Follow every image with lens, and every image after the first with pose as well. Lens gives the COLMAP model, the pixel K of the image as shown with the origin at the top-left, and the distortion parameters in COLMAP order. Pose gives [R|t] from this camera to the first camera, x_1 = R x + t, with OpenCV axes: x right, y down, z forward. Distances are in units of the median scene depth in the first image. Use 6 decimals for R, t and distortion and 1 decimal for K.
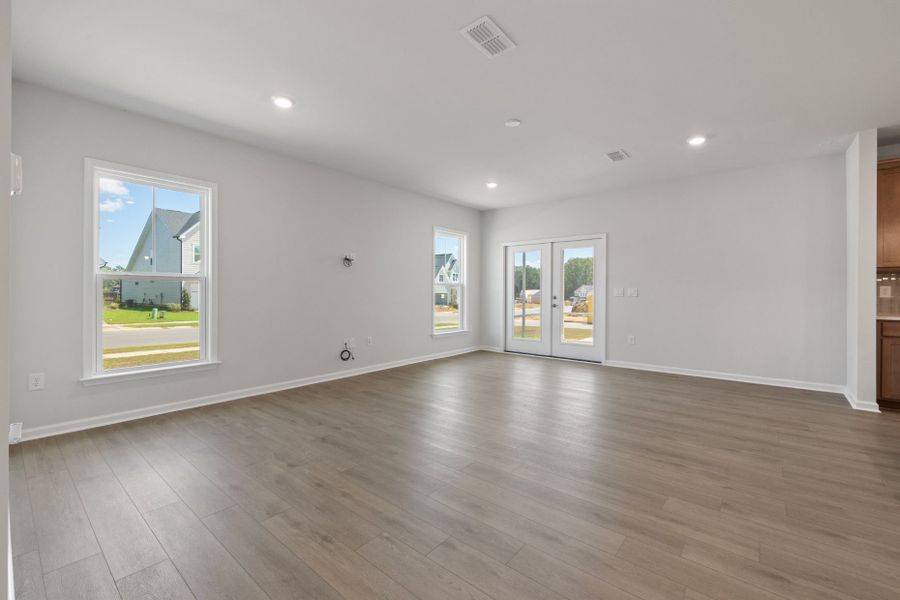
lens RADIAL K [[381.1, 0, 443.7], [0, 381.1, 291.4], [0, 0, 1]] dist [0.002020, -0.000059]
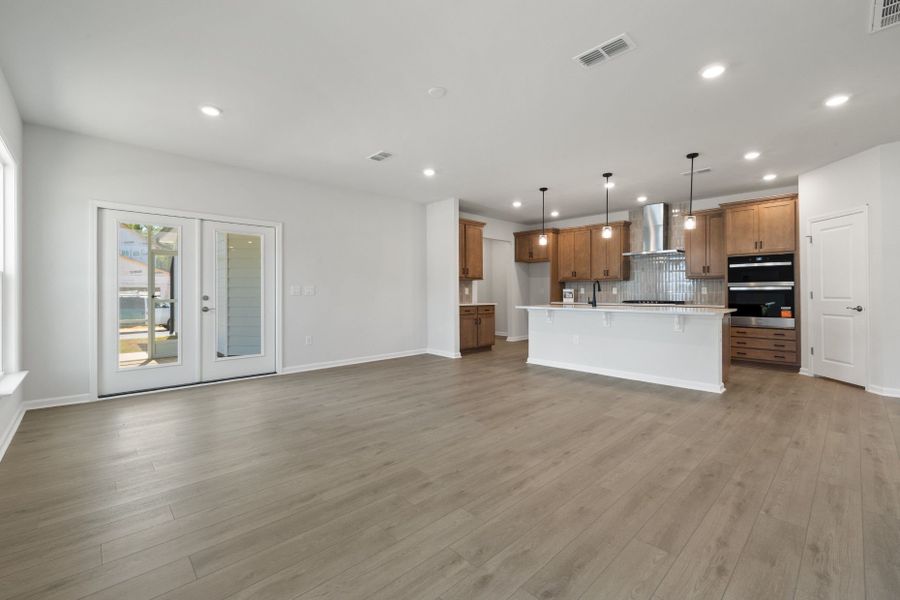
lens RADIAL K [[381.1, 0, 443.7], [0, 381.1, 291.4], [0, 0, 1]] dist [0.002020, -0.000059]
pose [[0.113817, -0.001130, 0.993501, -0.721858], [-0.002941, 0.999995, 0.001474, 0.003955], [-0.993497, -0.003090, 0.113813, 0.961905]]
